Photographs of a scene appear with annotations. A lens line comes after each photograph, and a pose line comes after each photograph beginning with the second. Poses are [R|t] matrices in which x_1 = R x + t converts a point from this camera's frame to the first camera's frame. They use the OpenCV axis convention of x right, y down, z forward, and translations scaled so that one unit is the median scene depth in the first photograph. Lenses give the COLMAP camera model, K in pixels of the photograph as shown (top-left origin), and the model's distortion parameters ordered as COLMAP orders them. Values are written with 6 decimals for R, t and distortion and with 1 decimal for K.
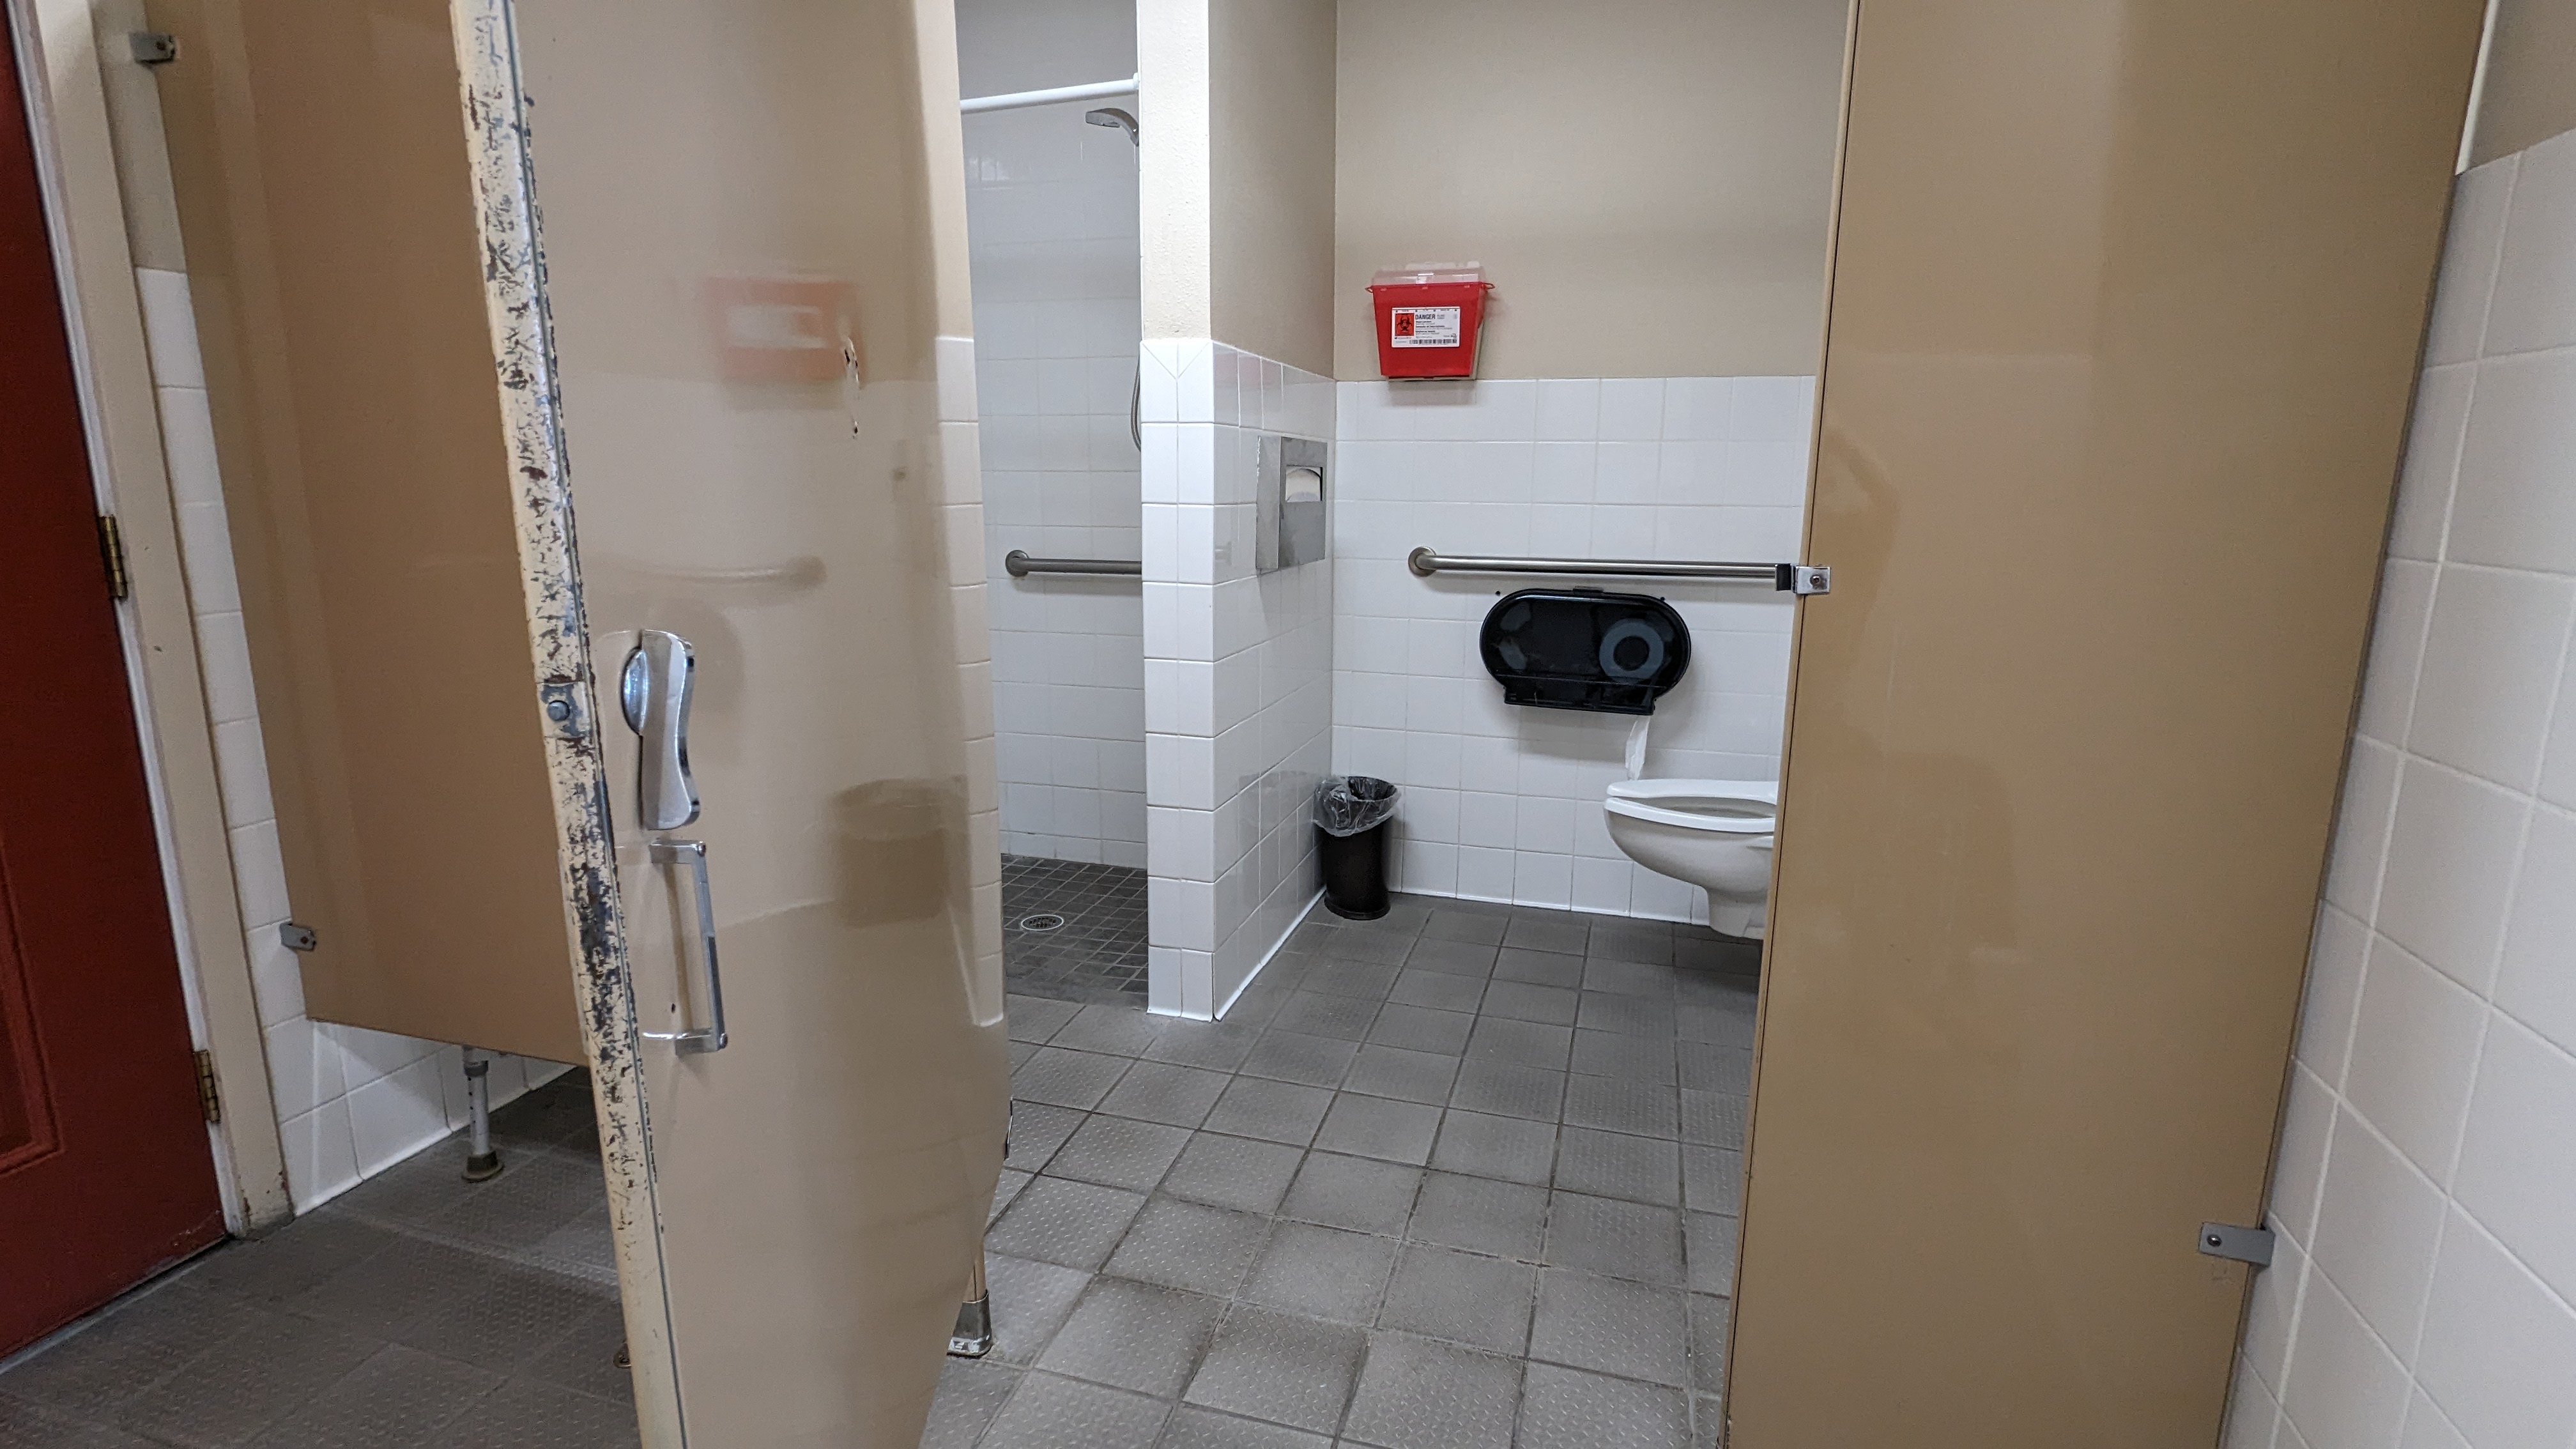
lens RADIAL K [[1224.9, 0, 1288.0], [0, 1224.9, 724.5], [0, 0, 1]] dist [-0.015198, 0.015843]
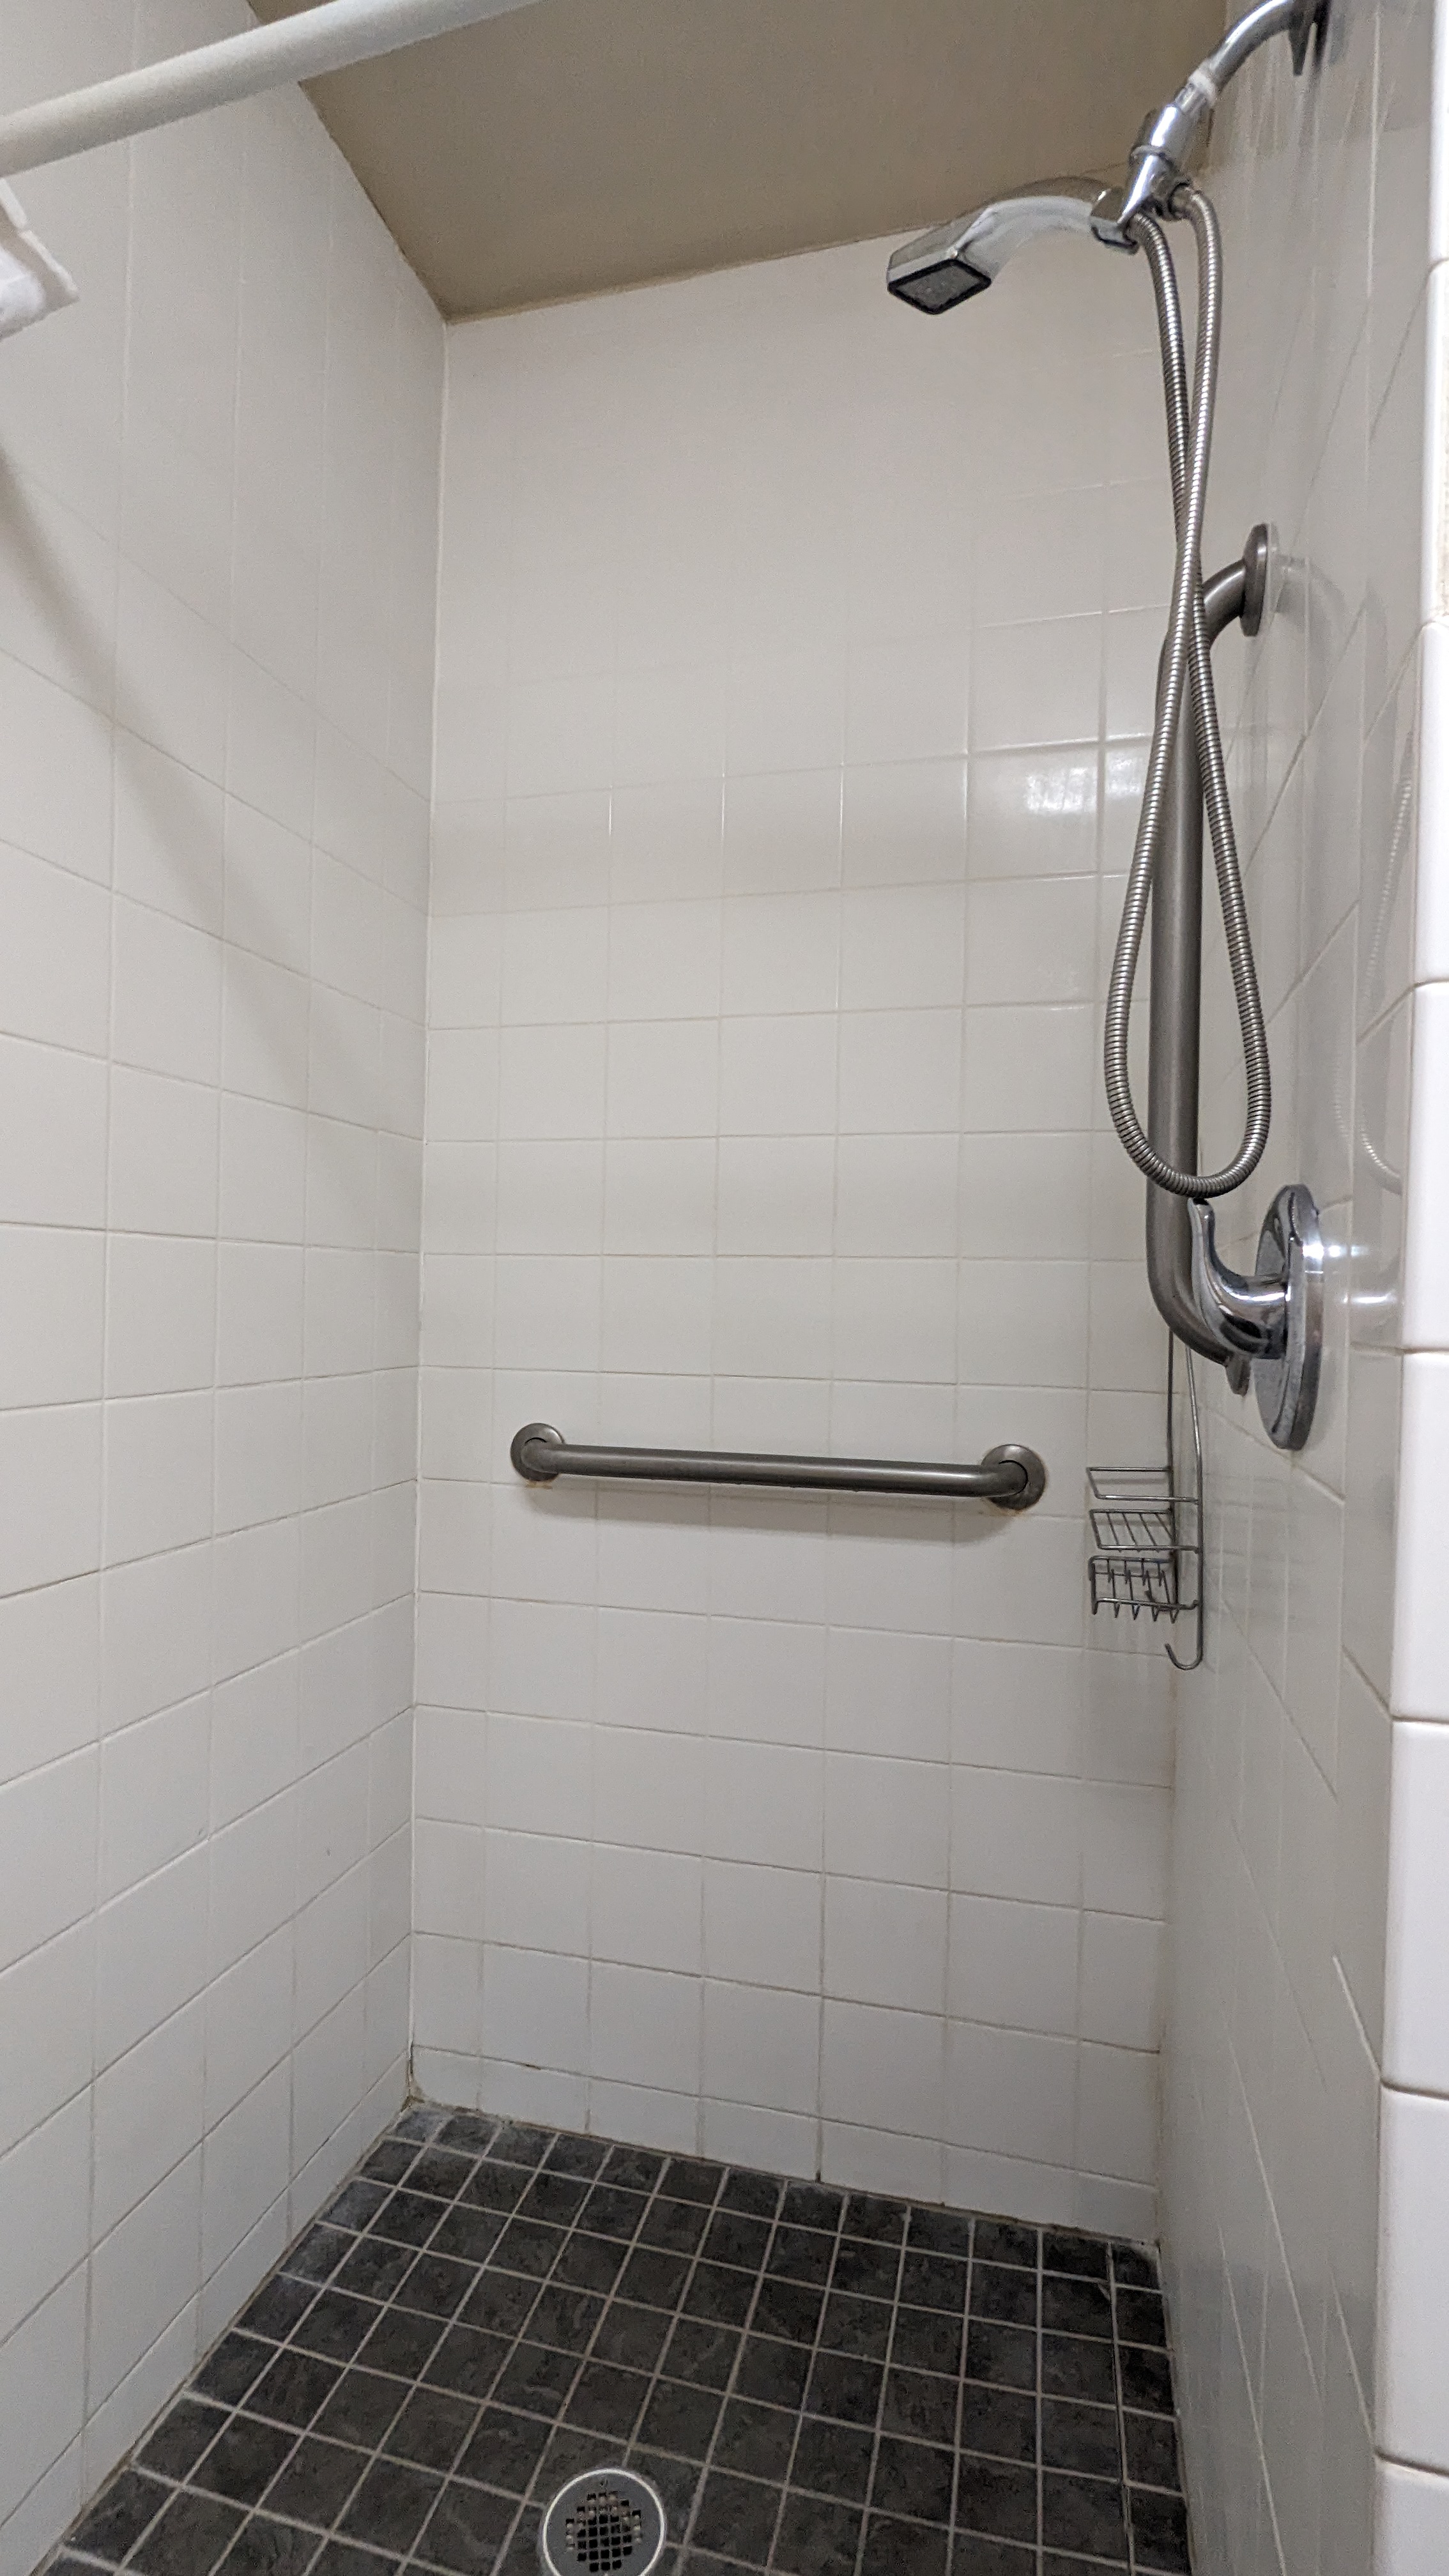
lens RADIAL K [[1224.9, 0, 724.5], [0, 1224.9, 1288.0], [0, 0, 1]] dist [-0.015198, 0.015843]
pose [[0.999258, 0.019014, 0.033481, -0.168105], [-0.012264, 0.981447, -0.191341, -0.105931], [-0.036498, 0.190789, 0.980952, 0.537925]]
